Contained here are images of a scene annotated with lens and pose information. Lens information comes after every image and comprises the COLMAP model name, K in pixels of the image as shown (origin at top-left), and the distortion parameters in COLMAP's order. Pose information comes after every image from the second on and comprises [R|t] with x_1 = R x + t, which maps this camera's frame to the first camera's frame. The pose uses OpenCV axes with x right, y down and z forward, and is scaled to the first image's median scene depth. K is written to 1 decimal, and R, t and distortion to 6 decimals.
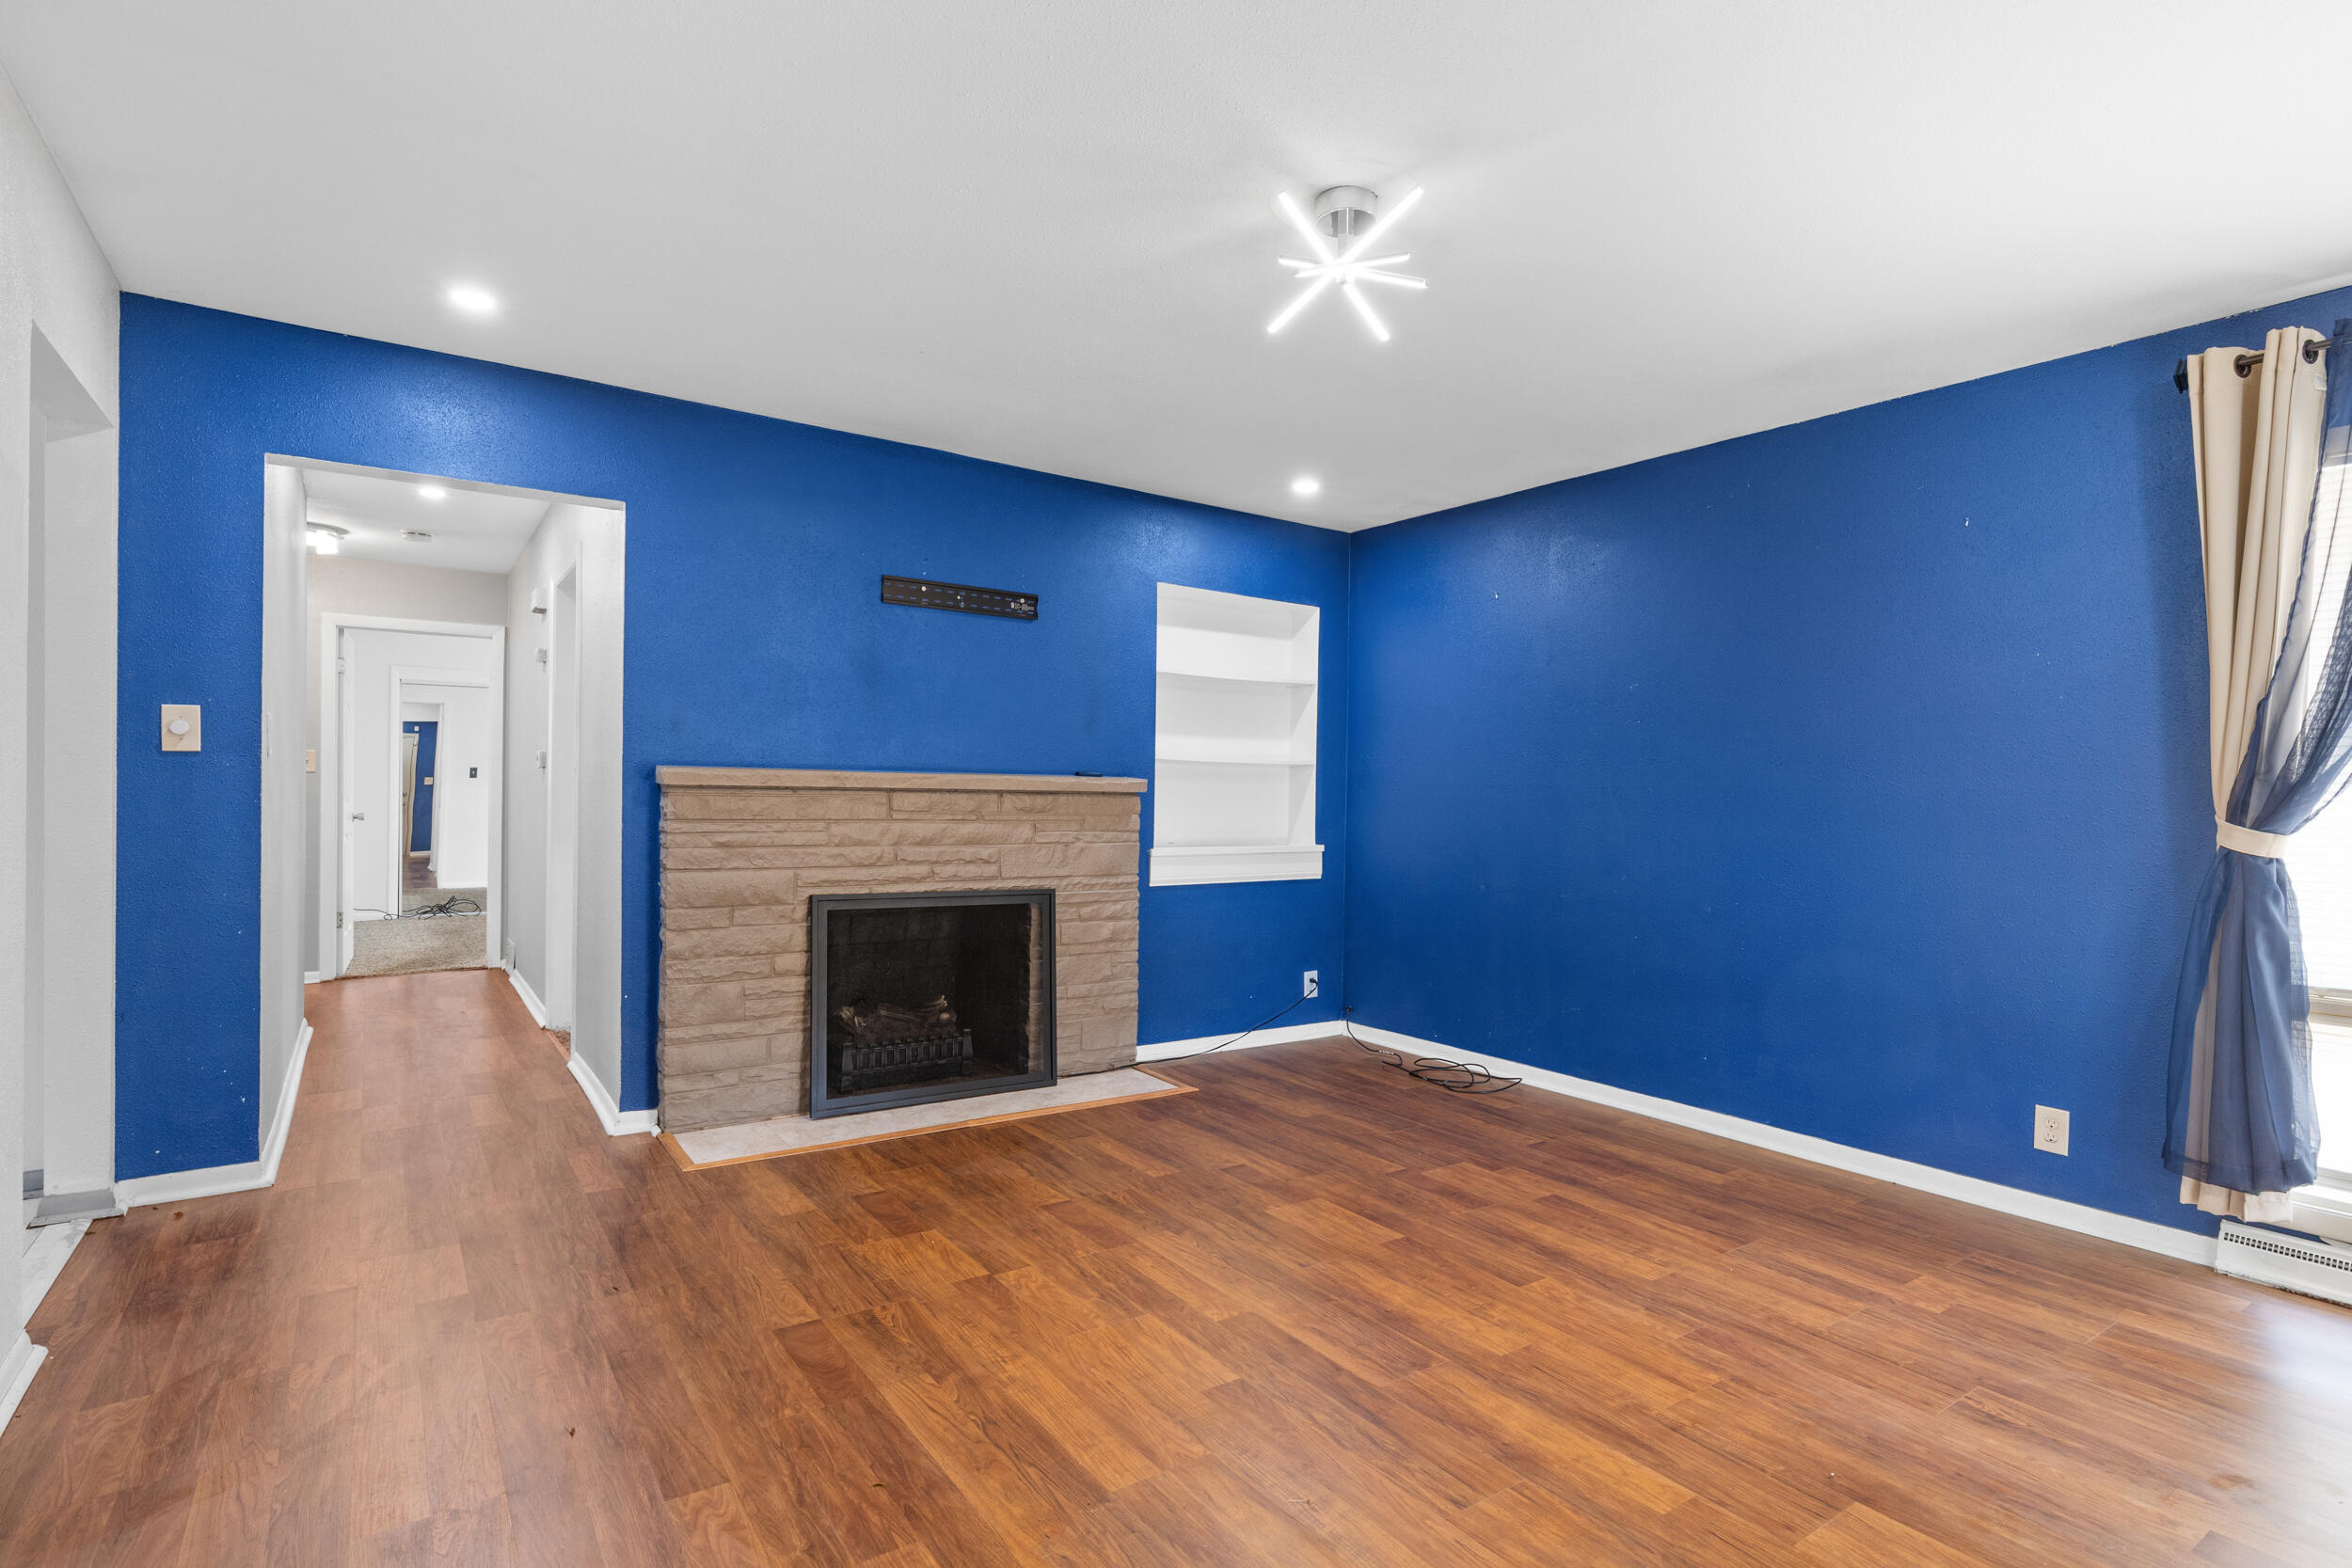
lens RADIAL K [[1167.5, 0, 1191.2], [0, 1167.5, 788.9], [0, 0, 1]] dist [0.000678, 0.001340]
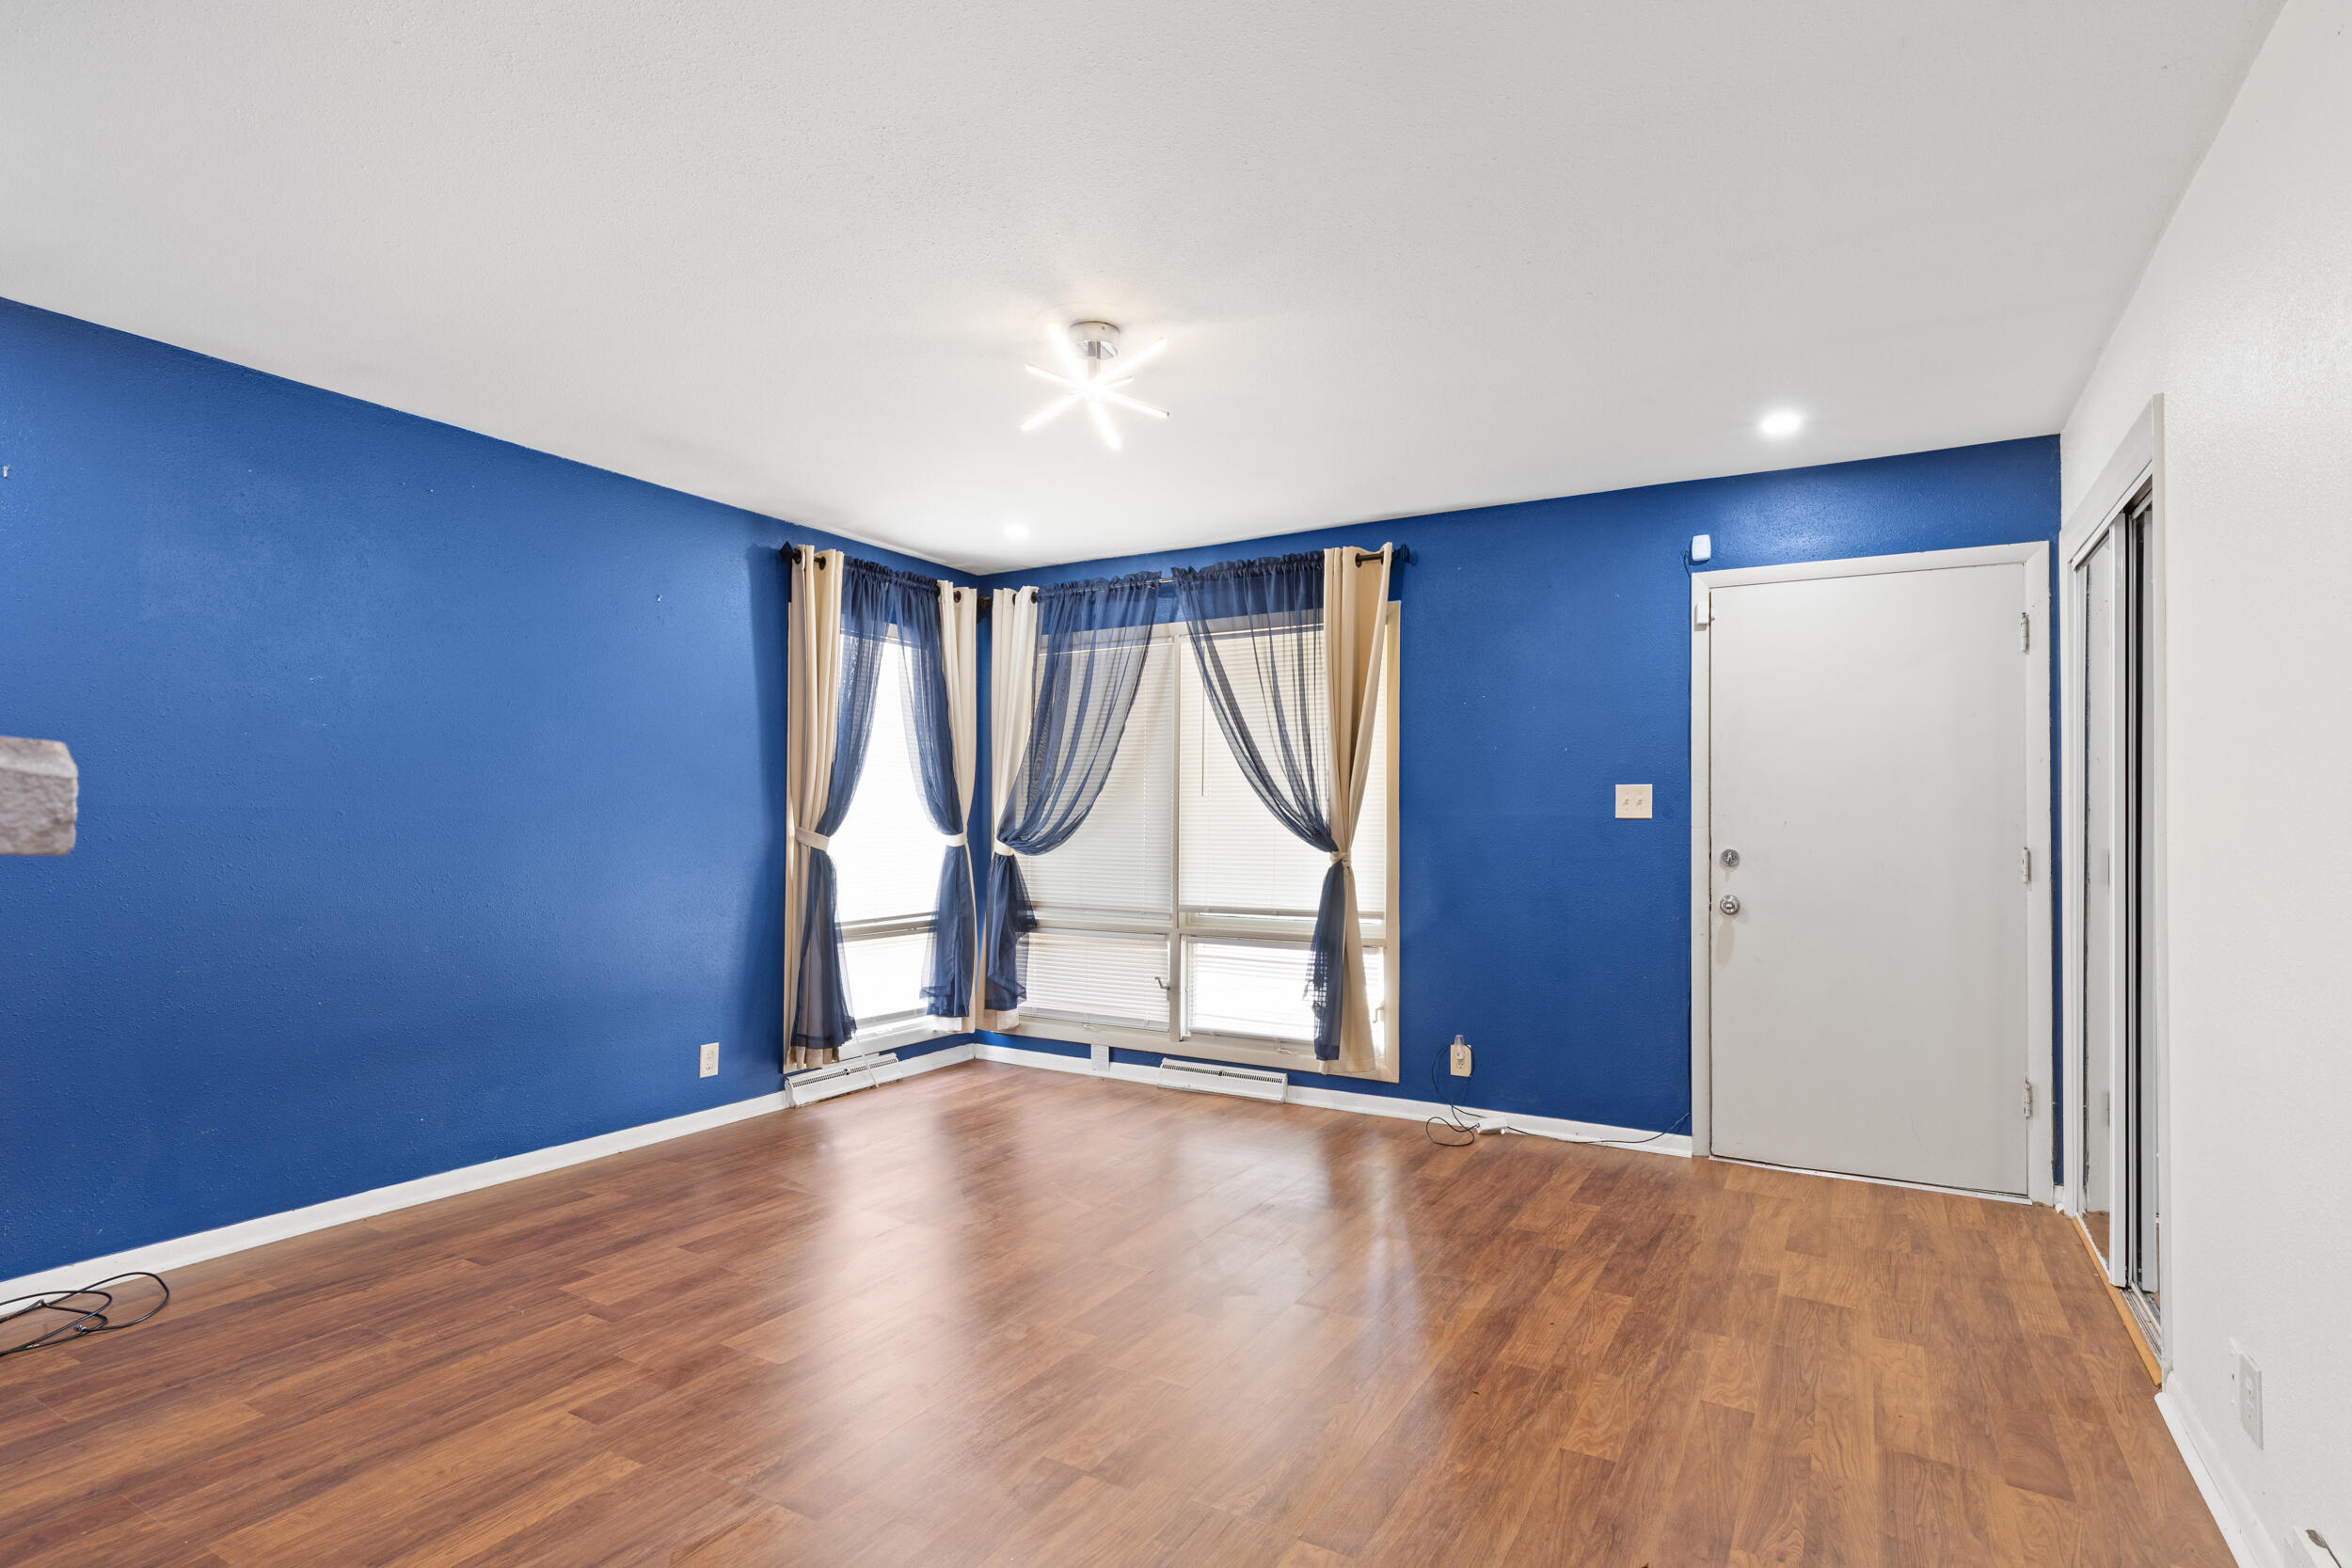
lens RADIAL K [[1167.5, 0, 1192.6], [0, 1167.5, 795.4], [0, 0, 1]] dist [0.000678, 0.001340]
pose [[-0.425301, 0.002528, 0.905049, -0.690503], [-0.013496, 0.999867, -0.009135, -0.013776], [-0.904951, -0.016100, -0.425210, 0.986794]]
